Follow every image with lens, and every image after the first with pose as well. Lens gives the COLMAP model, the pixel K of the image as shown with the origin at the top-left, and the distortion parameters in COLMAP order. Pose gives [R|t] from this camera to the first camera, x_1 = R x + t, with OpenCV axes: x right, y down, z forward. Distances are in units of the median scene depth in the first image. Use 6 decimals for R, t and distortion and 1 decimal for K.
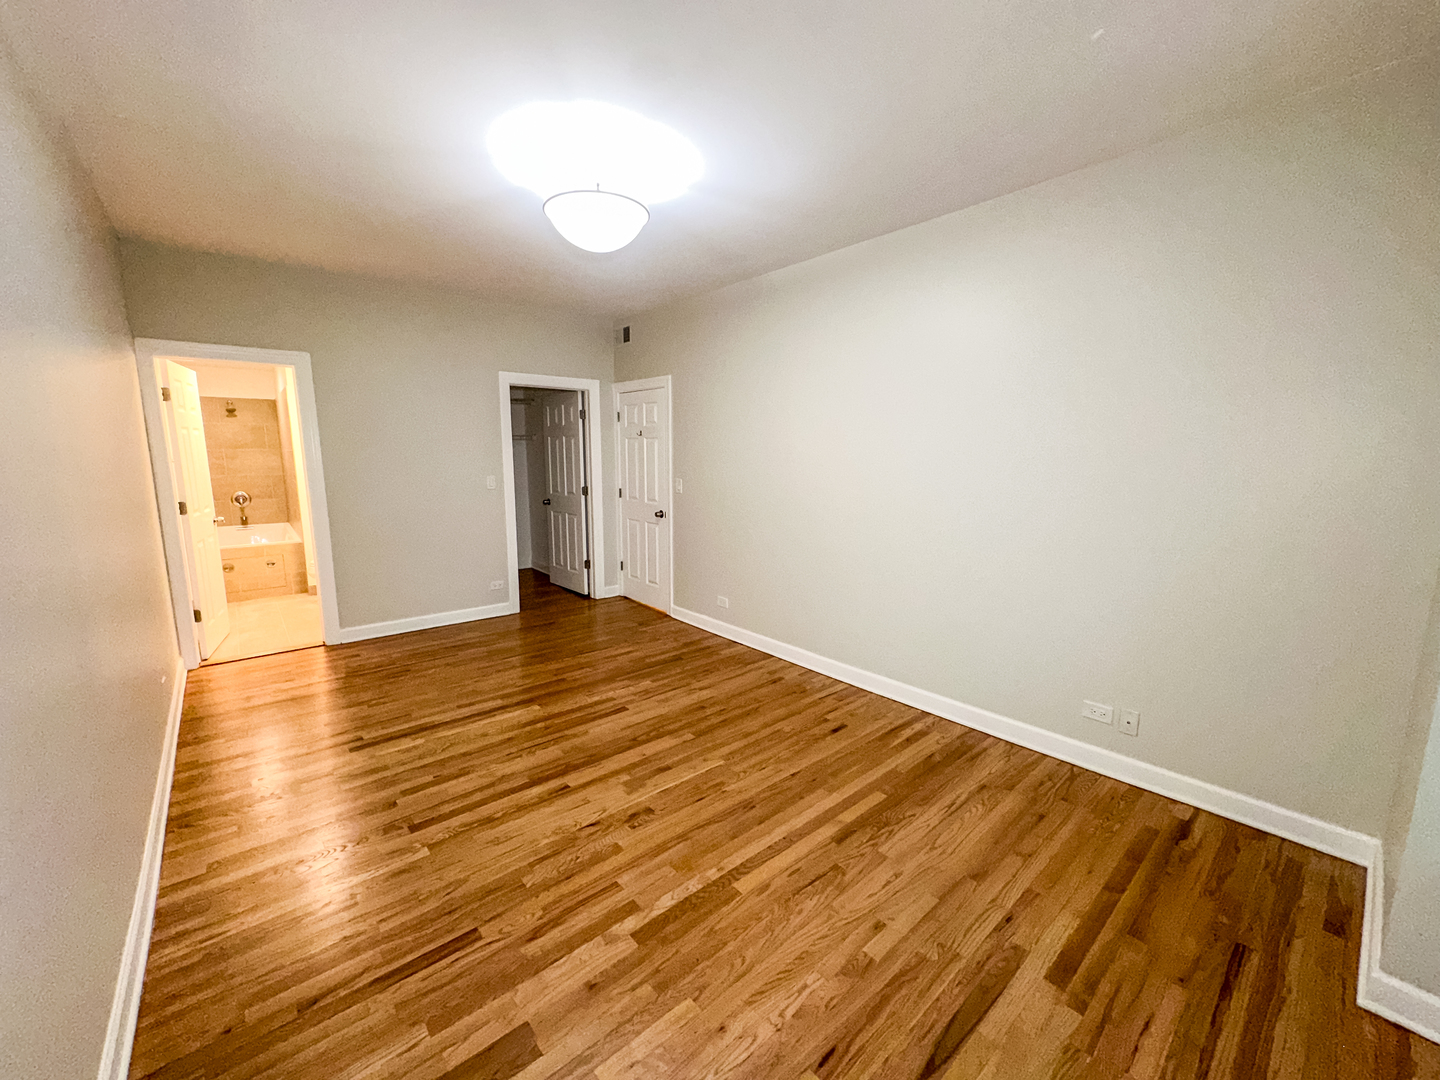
lens RADIAL K [[575.1, 0, 718.9], [0, 575.1, 539.4], [0, 0, 1]] dist [-0.003364, 0.000389]
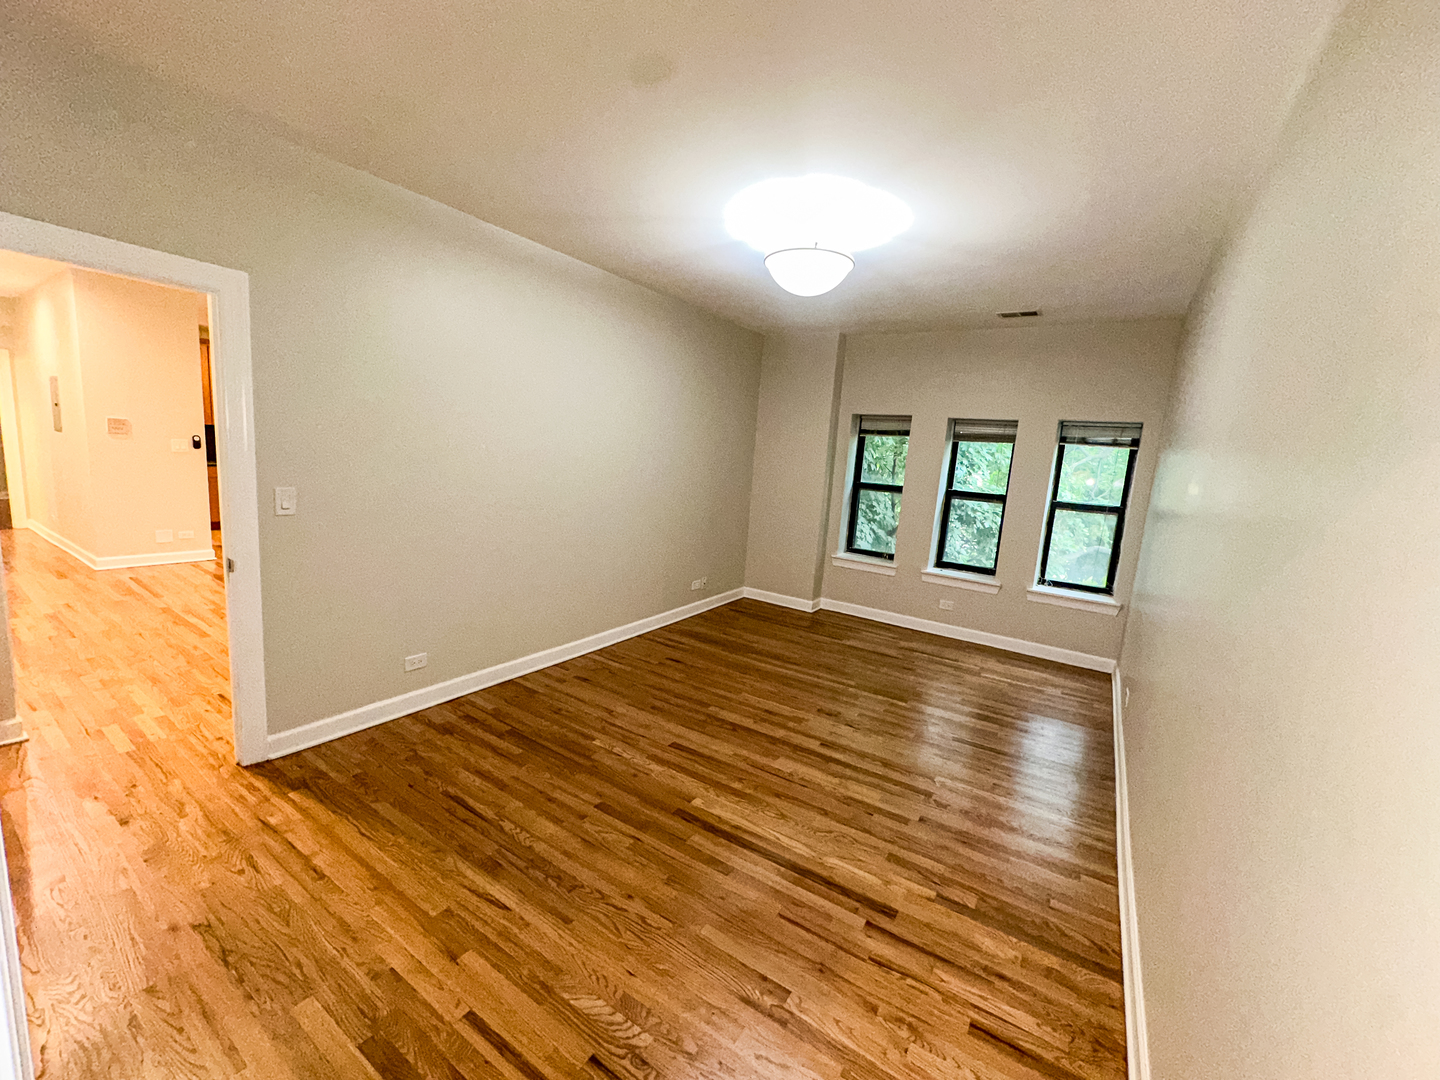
lens RADIAL K [[574.6, 0, 687.9], [0, 574.6, 555.6], [0, 0, 1]] dist [0.011236, 0.000231]
pose [[-0.239315, -0.200598, 0.949994, -1.177177], [0.075179, 0.971659, 0.224112, -0.248514], [-0.968027, 0.125053, -0.217452, 1.354166]]
